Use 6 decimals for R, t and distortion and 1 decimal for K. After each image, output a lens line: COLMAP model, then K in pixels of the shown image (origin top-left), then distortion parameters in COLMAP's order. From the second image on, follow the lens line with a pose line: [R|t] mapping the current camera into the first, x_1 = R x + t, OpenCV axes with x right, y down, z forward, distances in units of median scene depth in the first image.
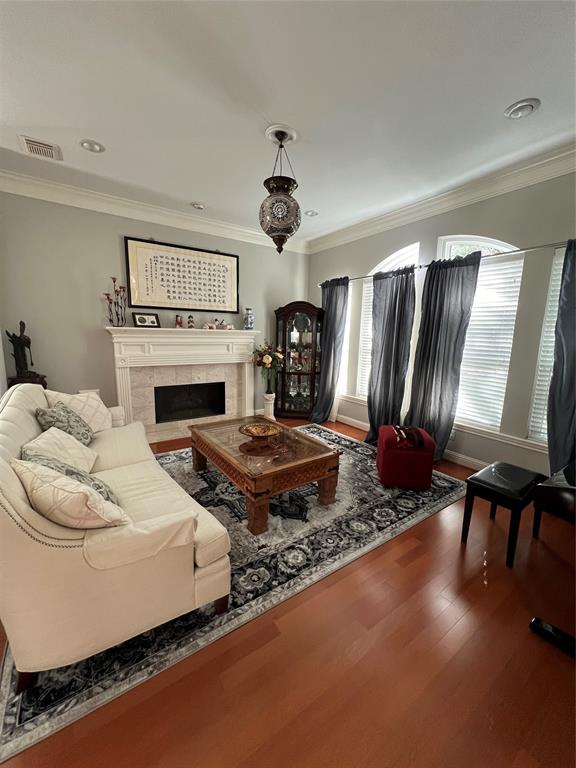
lens RADIAL K [[307.6, 0, 287.2], [0, 307.6, 383.8], [0, 0, 1]] dist [-0.000157, -0.000948]
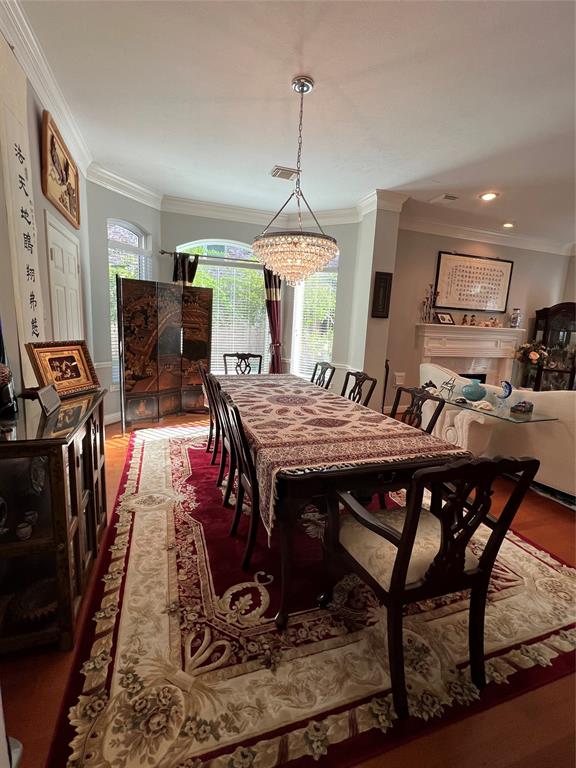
lens RADIAL K [[354.5, 0, 288.4], [0, 354.5, 384.0], [0, 0, 1]] dist [0.001795, 0.000193]
pose [[0.963502, 0.076847, -0.256435, -0.622606], [-0.075136, 0.997037, 0.016478, 0.069825], [0.256941, 0.003391, 0.966421, -0.476832]]
